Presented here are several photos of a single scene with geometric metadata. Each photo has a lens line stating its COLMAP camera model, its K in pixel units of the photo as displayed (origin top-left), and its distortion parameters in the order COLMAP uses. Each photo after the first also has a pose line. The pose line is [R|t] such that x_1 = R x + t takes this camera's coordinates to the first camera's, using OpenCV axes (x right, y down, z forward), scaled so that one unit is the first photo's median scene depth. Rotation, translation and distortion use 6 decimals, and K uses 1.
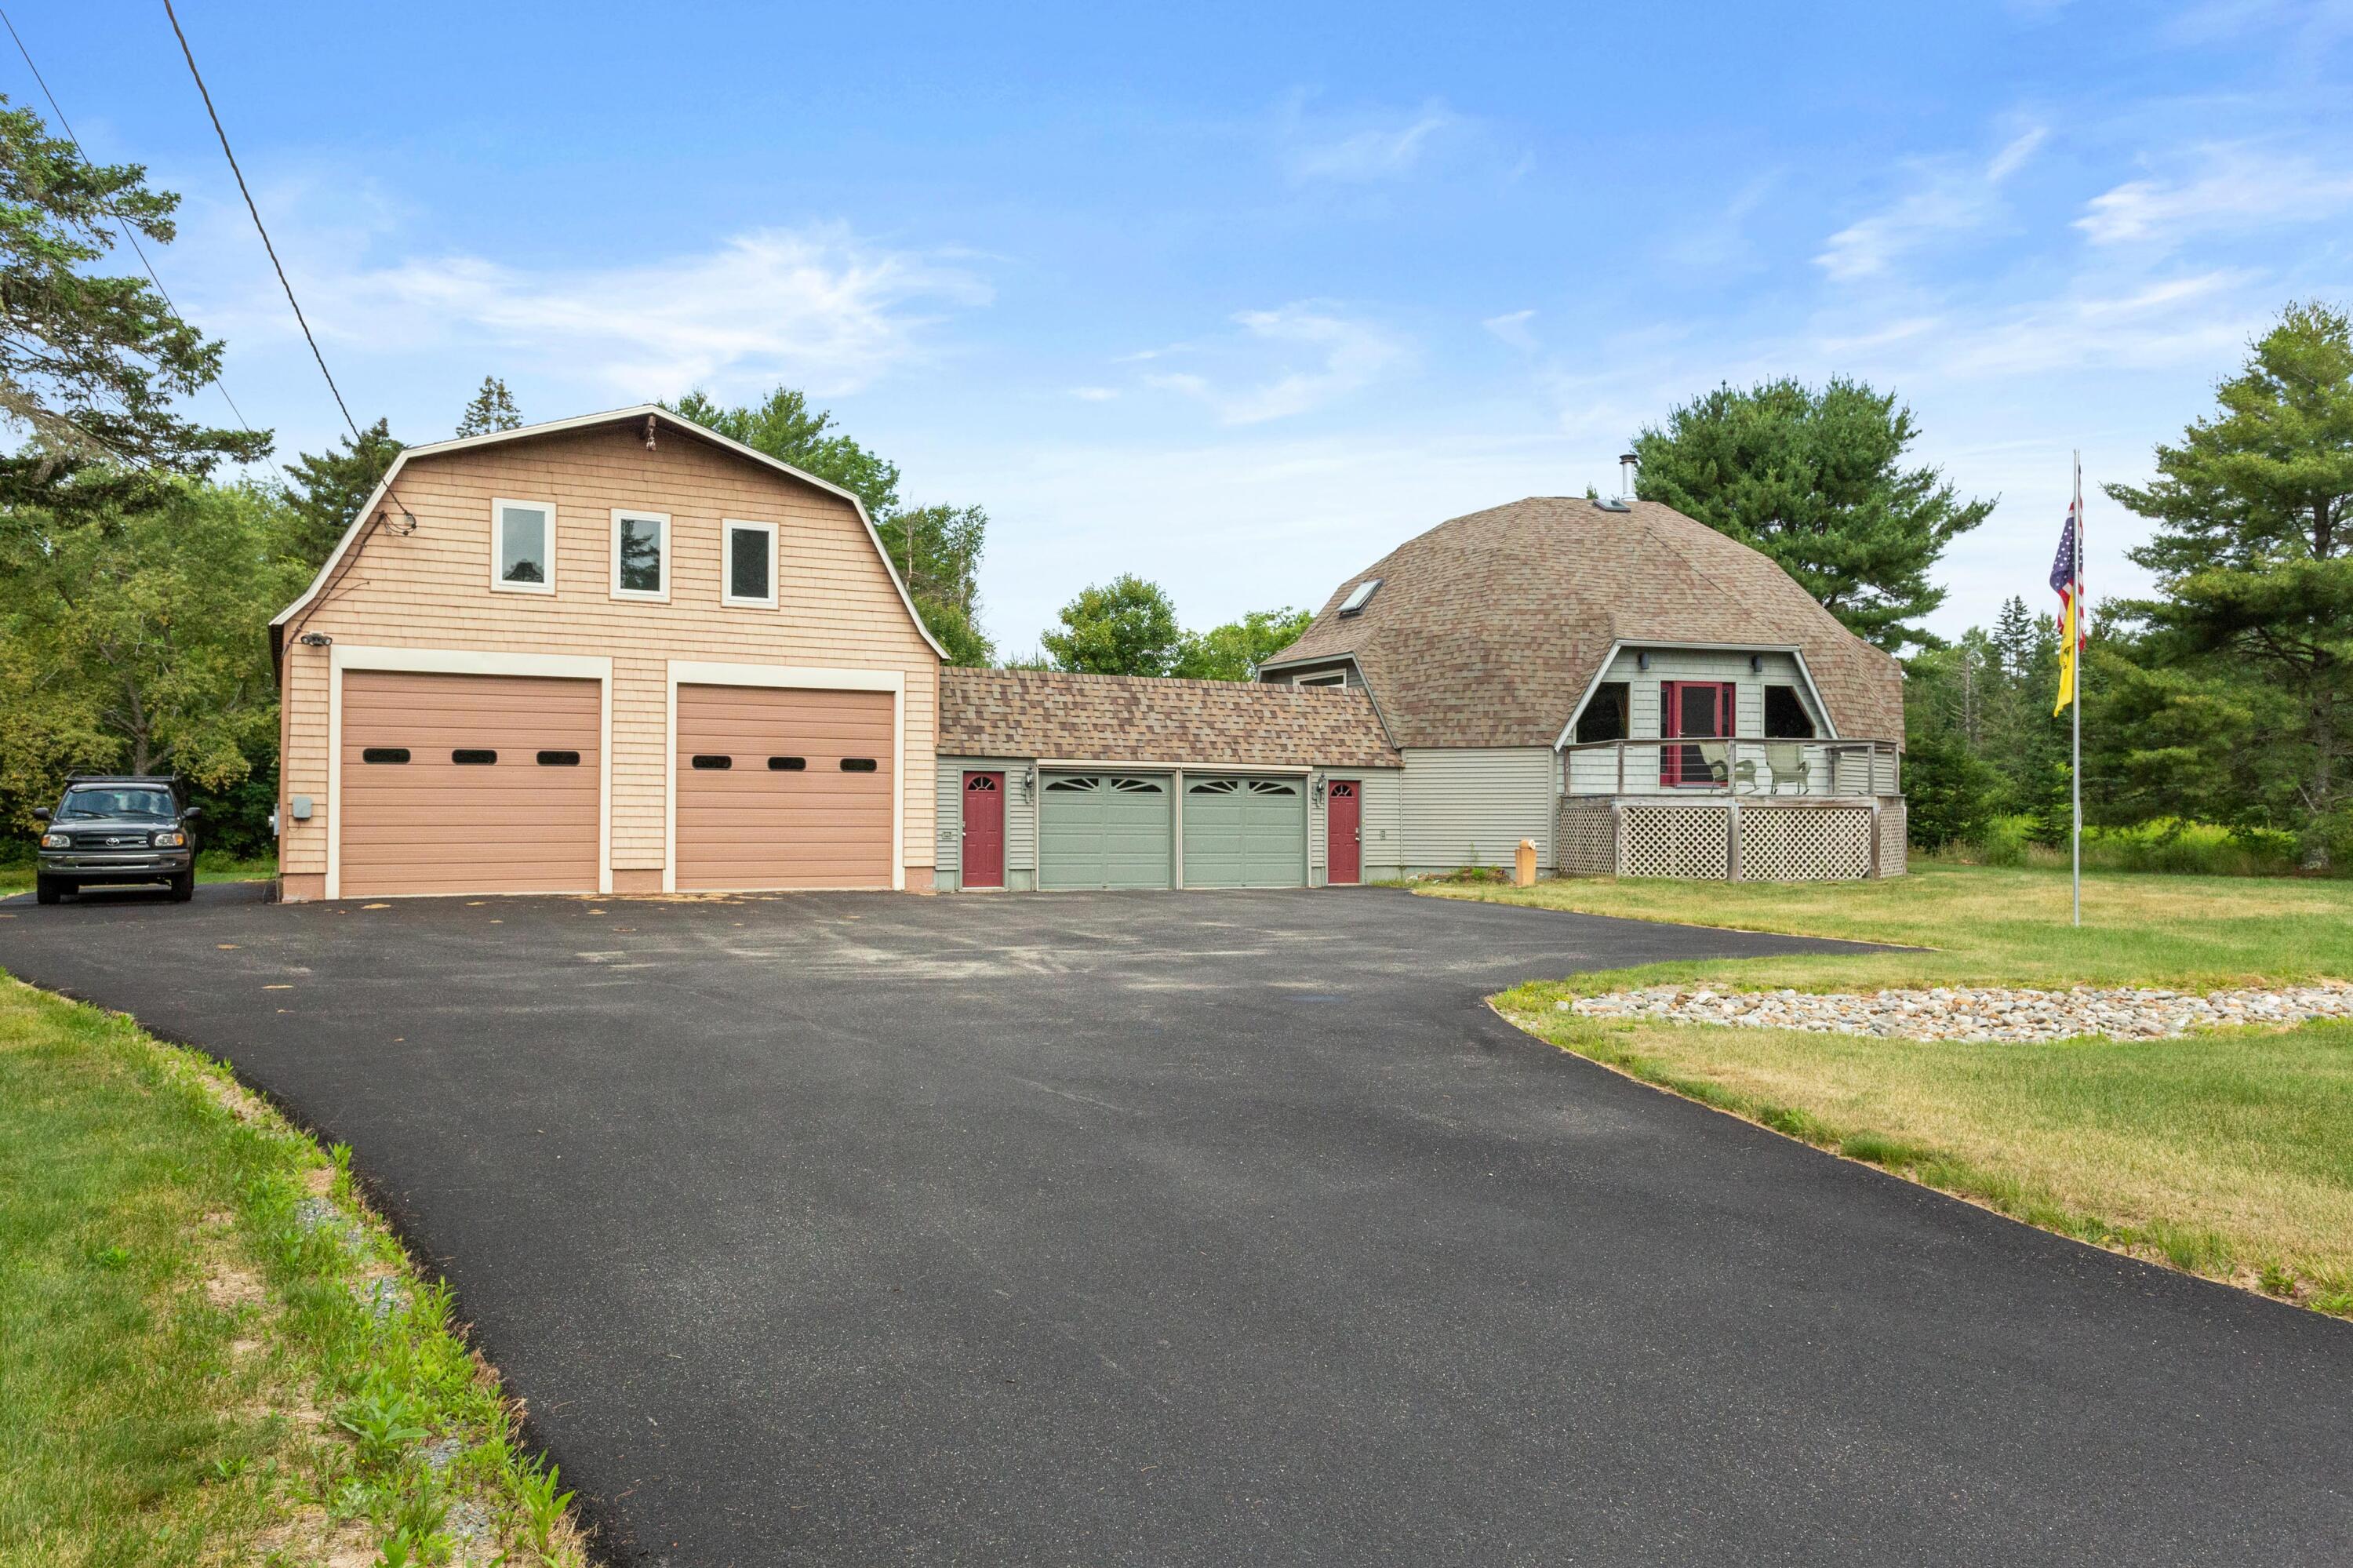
lens RADIAL K [[1689.9, 0, 1176.5], [0, 1689.9, 784.0], [0, 0, 1]] dist [0.006622, -0.004229]
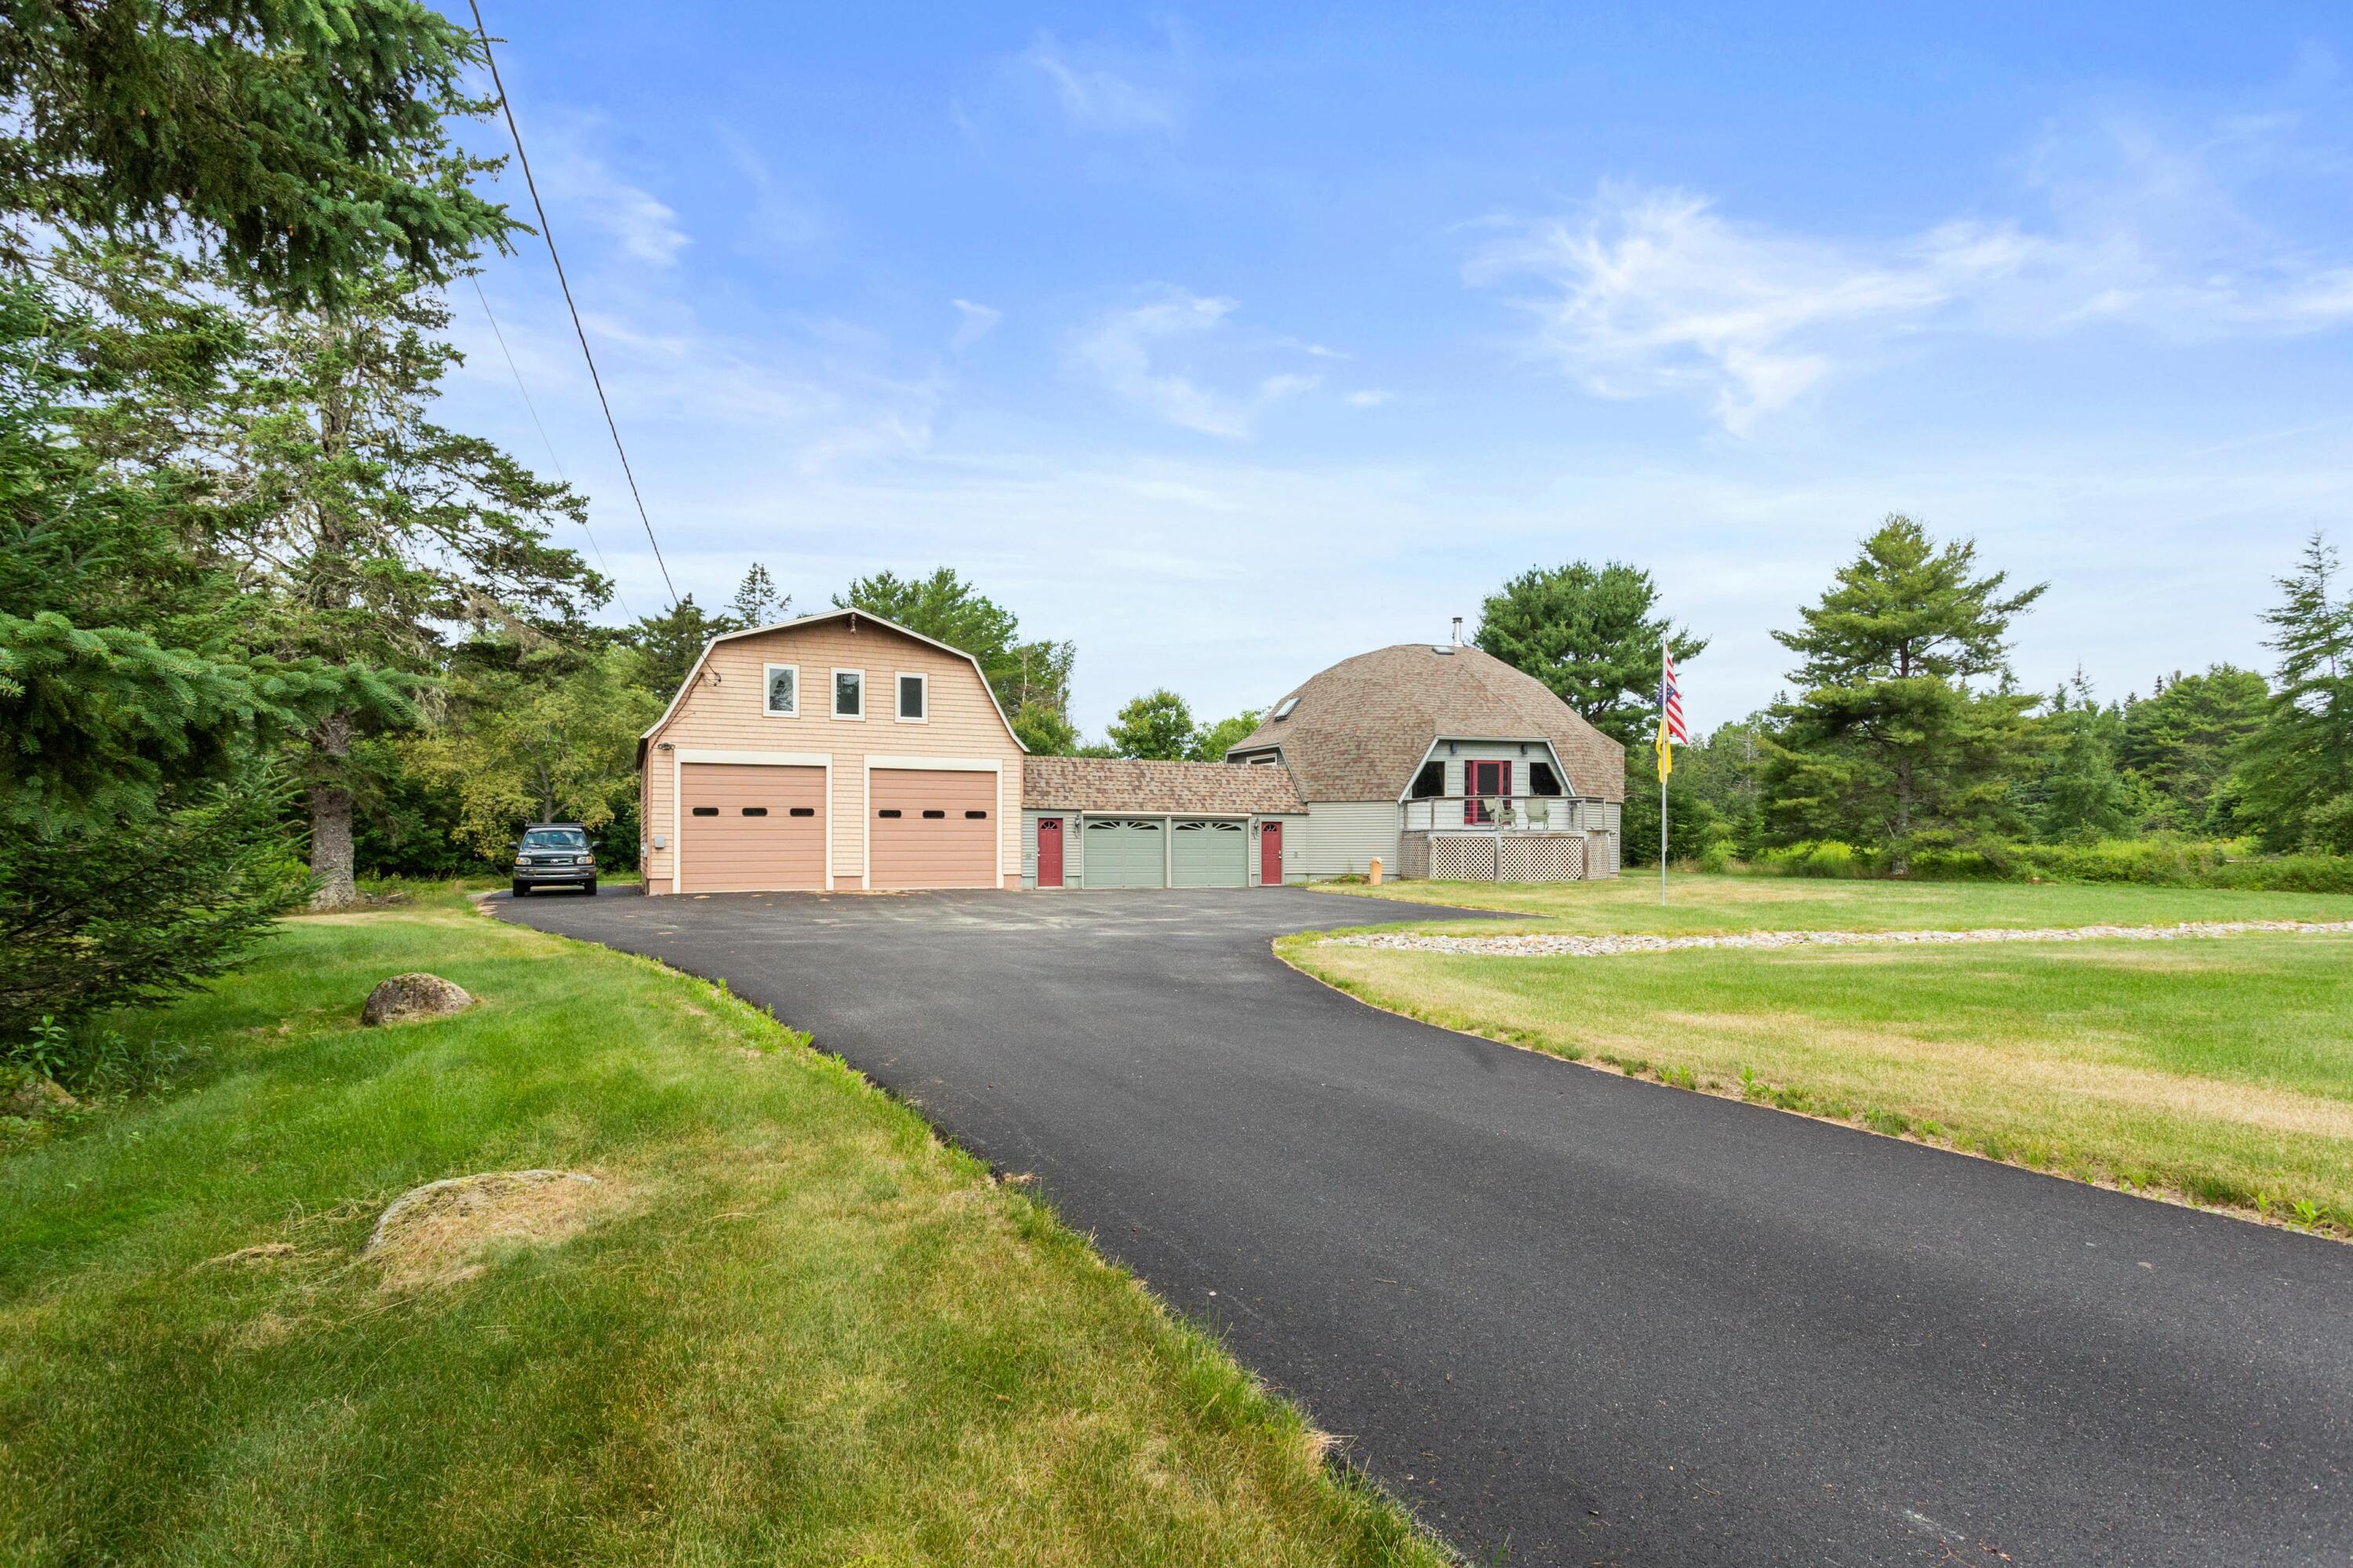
lens RADIAL K [[1165.4, 0, 1176.7], [0, 1165.4, 833.7], [0, 0, 1]] dist [-0.002130, 0.000070]
pose [[0.999280, -0.004396, -0.037689, 0.049540], [0.004819, 0.999926, 0.011144, -0.003714], [0.037638, -0.011318, 0.999227, -0.140254]]
